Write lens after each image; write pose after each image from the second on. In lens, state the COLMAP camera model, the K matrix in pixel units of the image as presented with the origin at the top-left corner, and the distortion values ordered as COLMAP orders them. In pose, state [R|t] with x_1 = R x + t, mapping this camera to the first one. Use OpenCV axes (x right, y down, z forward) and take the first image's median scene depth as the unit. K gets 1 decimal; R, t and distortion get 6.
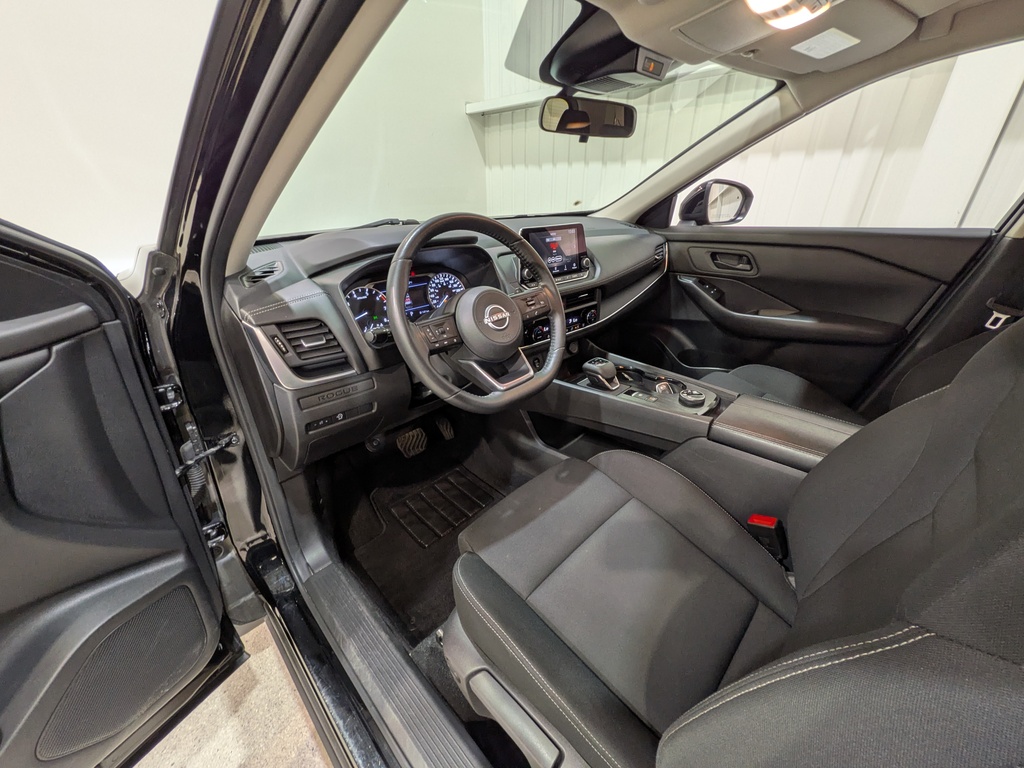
lens RADIAL K [[404.2, 0, 515.4], [0, 404.2, 380.5], [0, 0, 1]] dist [0.000520, -0.000017]
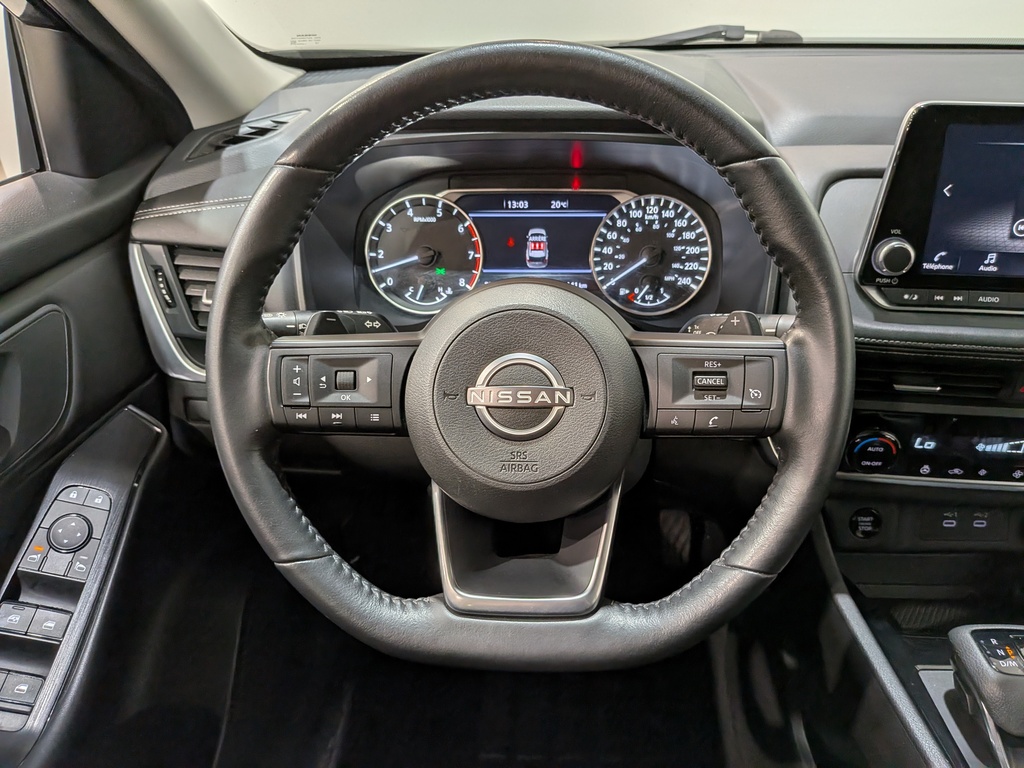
lens RADIAL K [[755.6, 0, 523.3], [0, 755.6, 396.8], [0, 0, 1]] dist [0.057124, -0.109452]
pose [[0.678393, 0.381676, -0.627780, 0.231934], [-0.314964, 0.923054, 0.220838, -0.205008], [0.663763, 0.047913, 0.746407, 0.402531]]
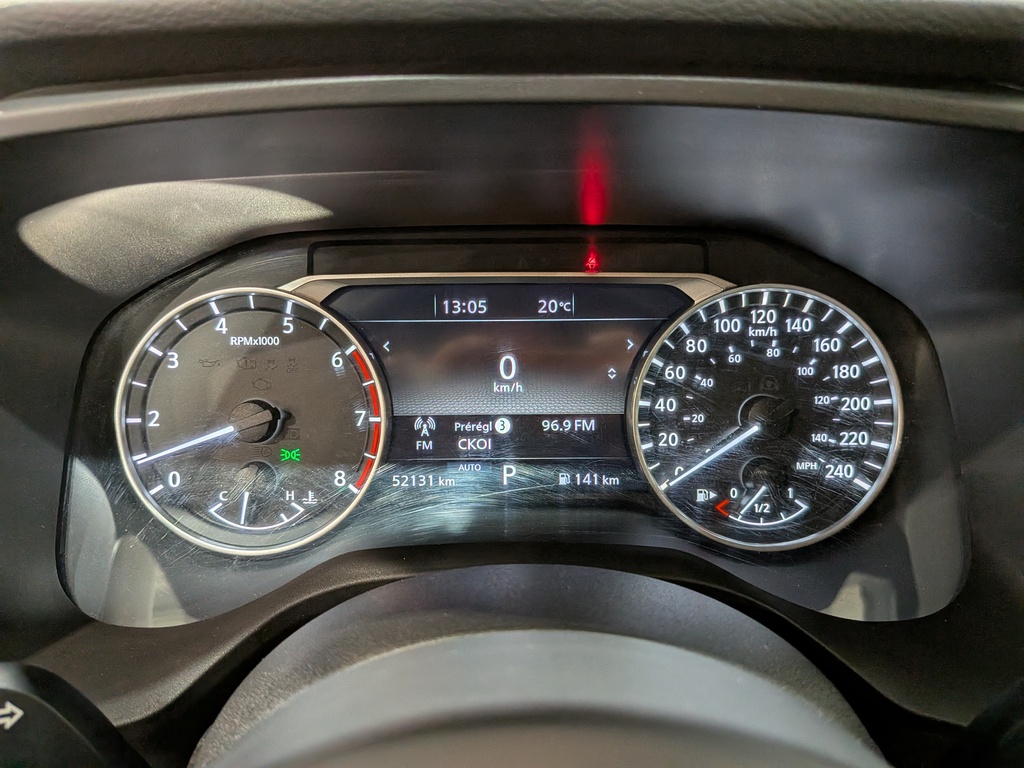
lens RADIAL K [[755.6, 0, 493.7], [0, 755.6, 381.3], [0, 0, 1]] dist [0.057124, -0.109452]
pose [[0.707744, 0.293714, -0.642519, -0.051348], [-0.308111, 0.946755, 0.093400, -0.216178], [0.635741, 0.131864, 0.760556, 0.678270]]
